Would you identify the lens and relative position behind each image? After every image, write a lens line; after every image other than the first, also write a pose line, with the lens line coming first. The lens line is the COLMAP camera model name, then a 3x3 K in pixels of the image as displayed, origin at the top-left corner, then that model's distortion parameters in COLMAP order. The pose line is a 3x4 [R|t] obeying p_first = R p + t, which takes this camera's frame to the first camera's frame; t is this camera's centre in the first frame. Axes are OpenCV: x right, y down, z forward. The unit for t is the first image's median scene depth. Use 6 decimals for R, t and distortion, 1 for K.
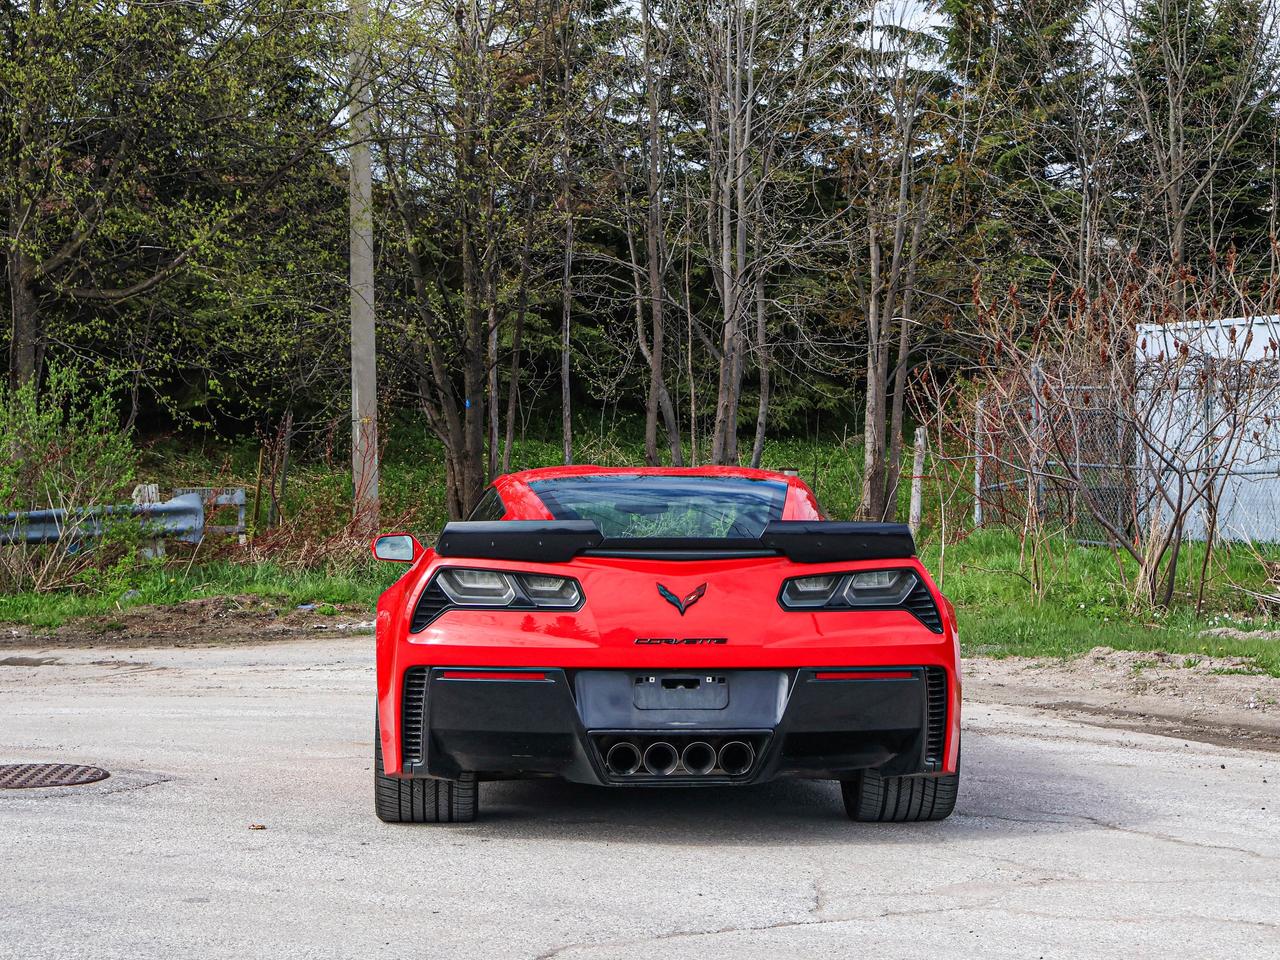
lens RADIAL K [[2458.4, 0, 640.0], [0, 2458.4, 480.0], [0, 0, 1]] dist [-0.011504, 0.084349]
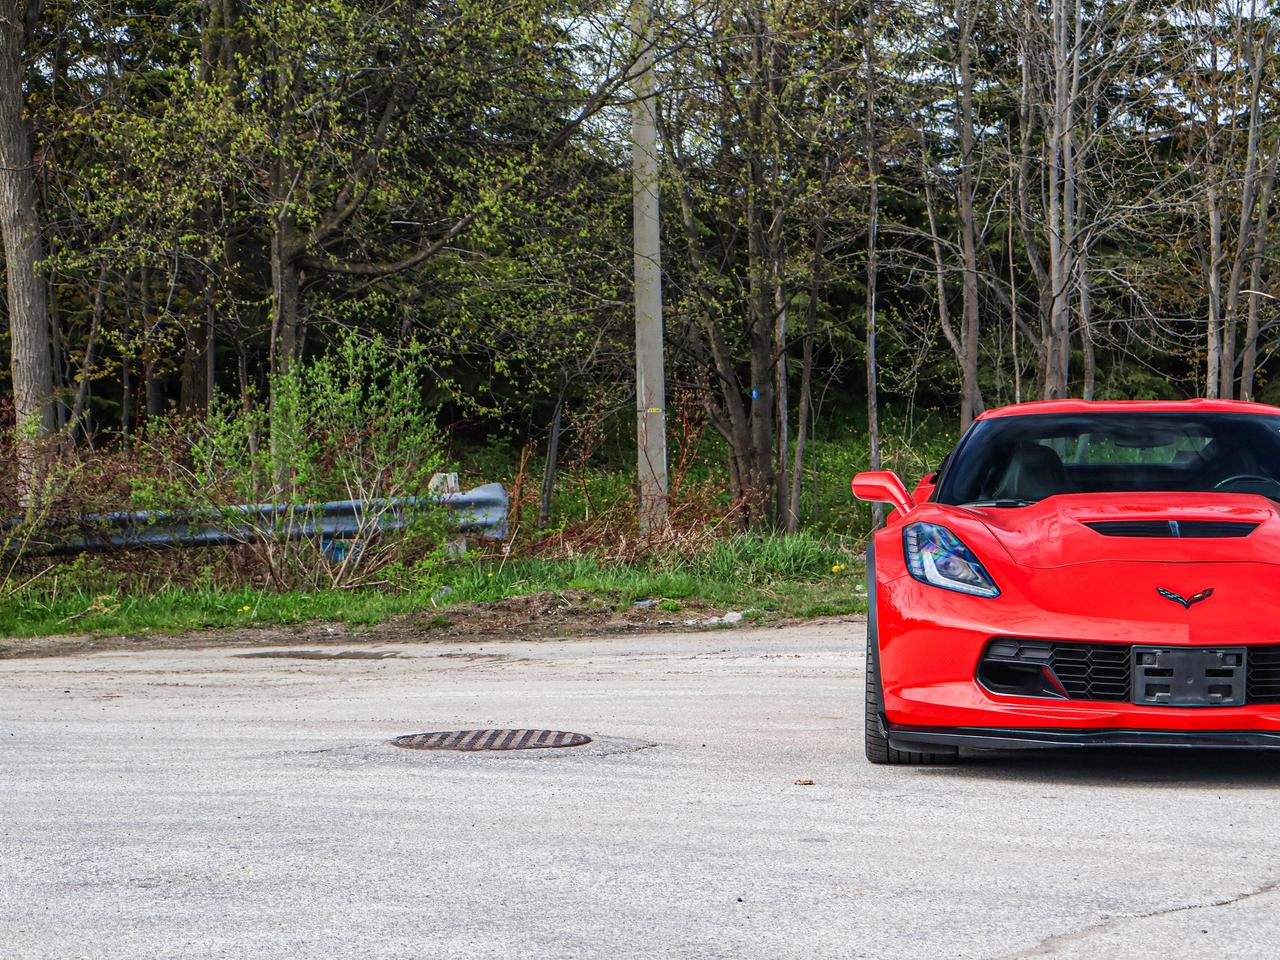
lens RADIAL K [[2768.7, 0, 670.1], [0, 2768.7, 552.8], [0, 0, 1]] dist [-0.029745, 0.187075]
pose [[0.997279, -0.007430, -0.073345, -0.048250], [0.008700, 0.999817, 0.017018, 0.015213], [0.073205, -0.017610, 0.997161, 0.001107]]
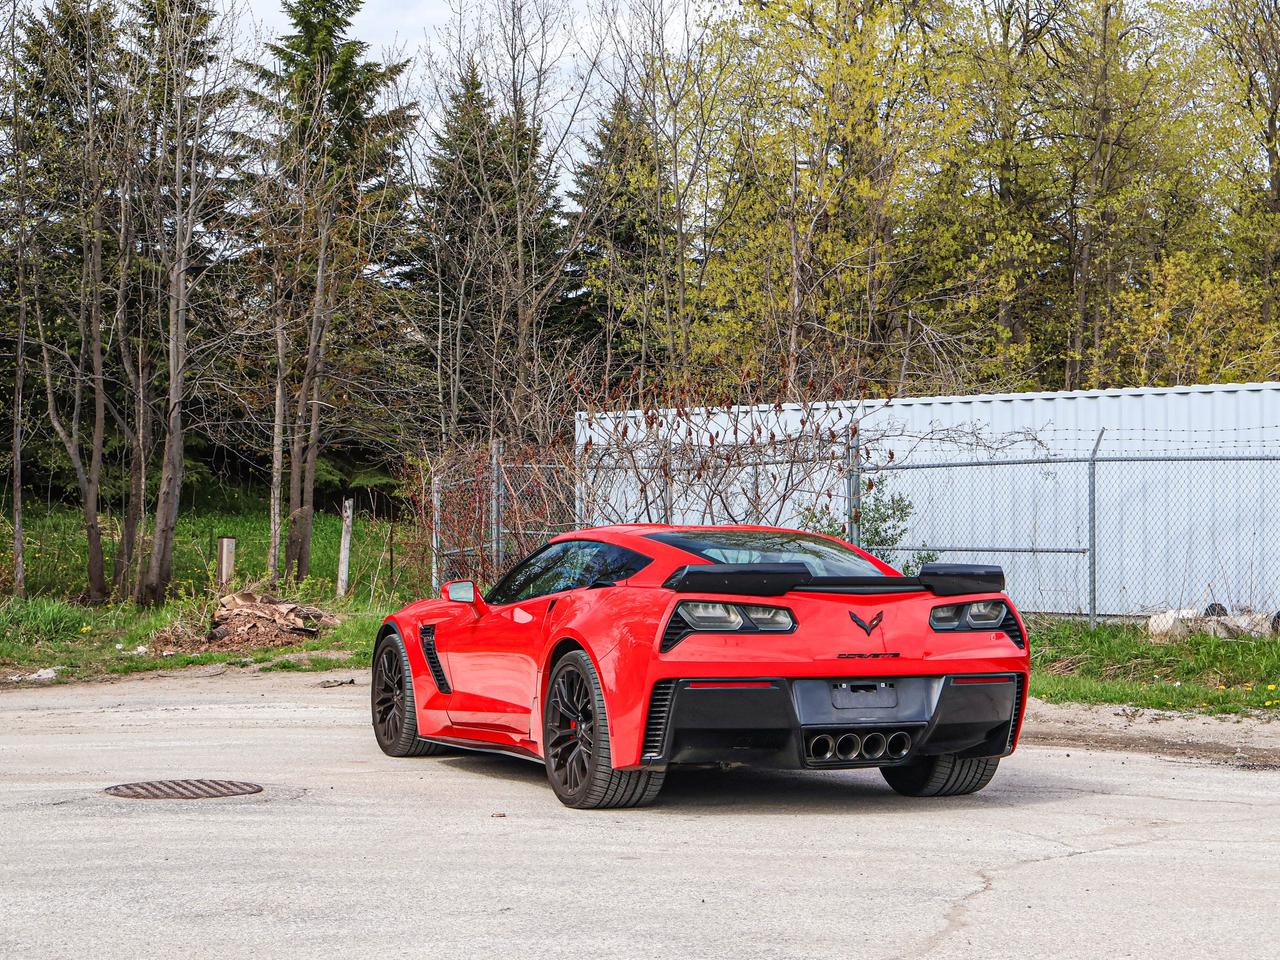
lens RADIAL K [[2299.4, 0, 643.2], [0, 2299.4, 504.8], [0, 0, 1]] dist [0.013307, -0.131084]
pose [[0.941778, 0.008096, 0.336139, -0.176906], [-0.001101, 0.999779, -0.020995, 0.003838], [-0.336234, 0.019403, 0.941578, -0.040412]]
